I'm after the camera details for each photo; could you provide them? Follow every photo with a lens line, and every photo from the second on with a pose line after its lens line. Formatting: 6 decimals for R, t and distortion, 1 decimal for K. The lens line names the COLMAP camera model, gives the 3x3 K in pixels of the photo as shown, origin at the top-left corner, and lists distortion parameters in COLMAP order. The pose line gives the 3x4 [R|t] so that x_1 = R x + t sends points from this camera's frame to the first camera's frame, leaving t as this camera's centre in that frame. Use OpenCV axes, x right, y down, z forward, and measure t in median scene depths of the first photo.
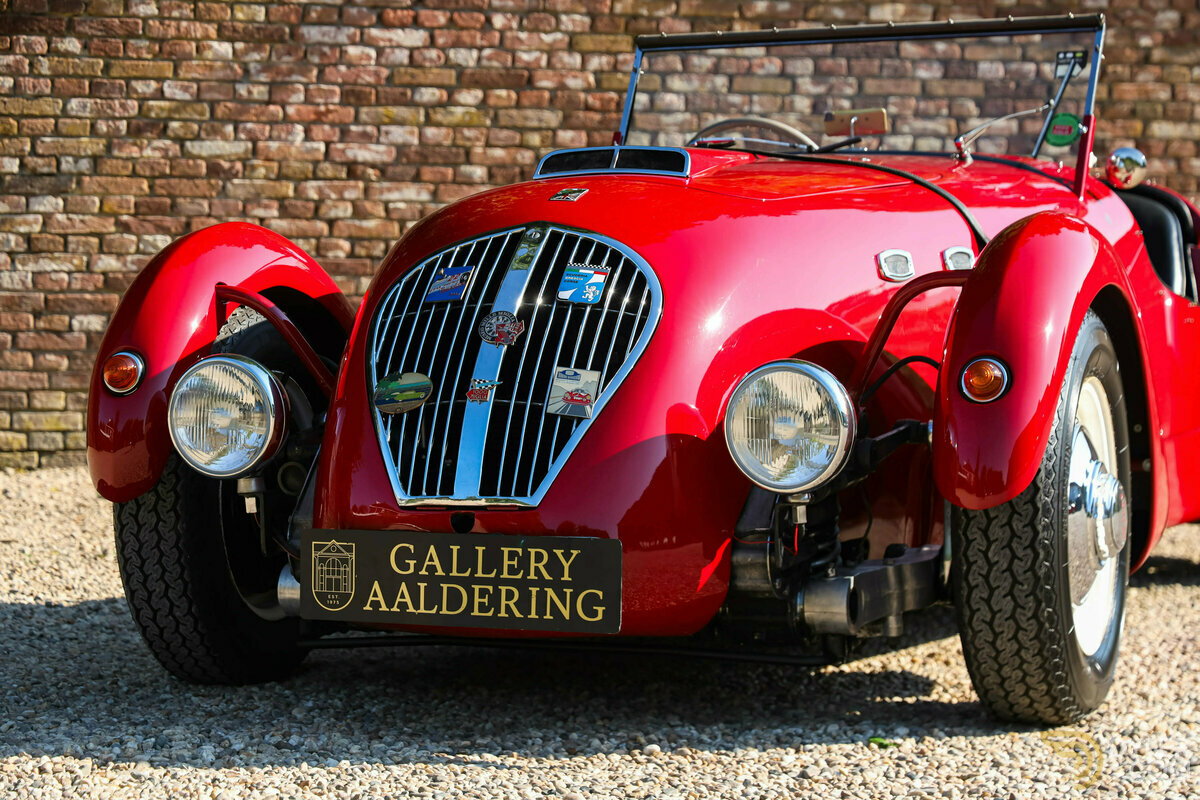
lens RADIAL K [[3234.0, 0, 659.4], [0, 3234.0, 431.2], [0, 0, 1]] dist [0.240653, -0.260678]
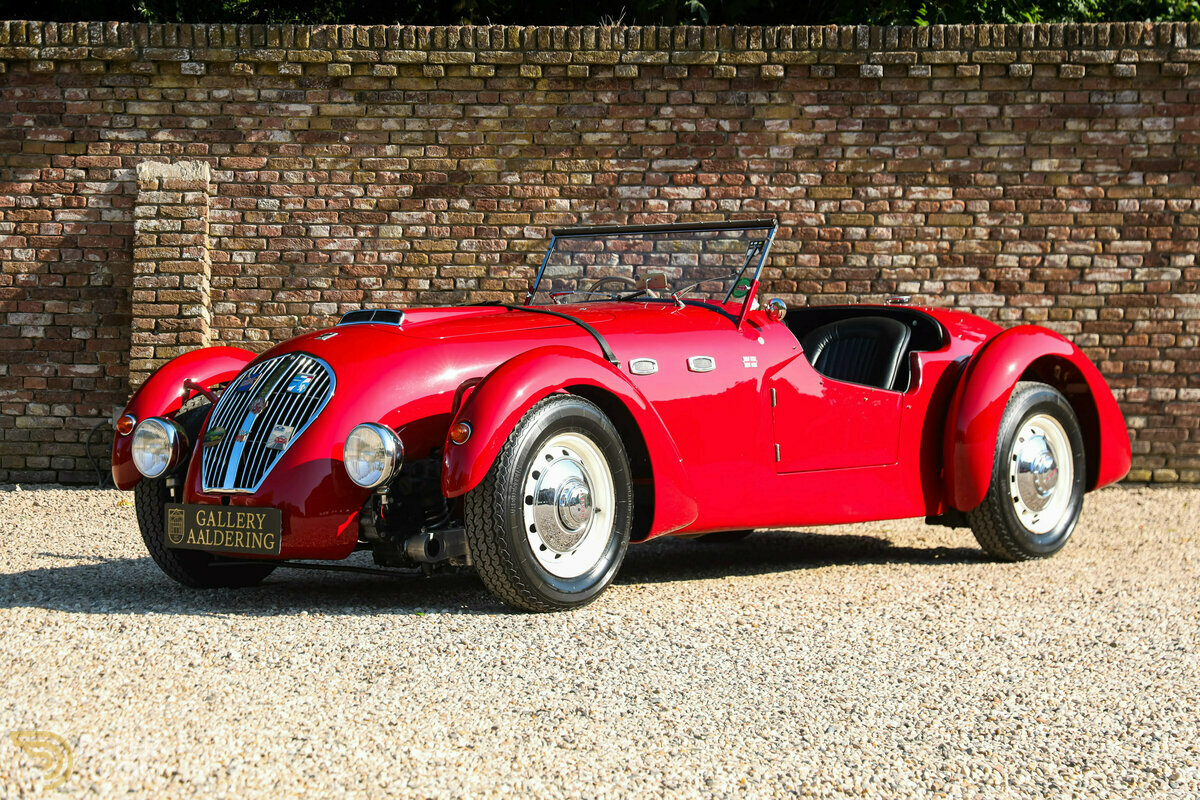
lens RADIAL K [[3218.5, 0, 614.8], [0, 3218.5, 425.6], [0, 0, 1]] dist [0.253208, -0.031368]
pose [[0.945648, 0.009754, -0.325046, 0.361414], [-0.014876, 0.999801, -0.013275, 0.001900], [0.324852, 0.017389, 0.945605, -0.367111]]
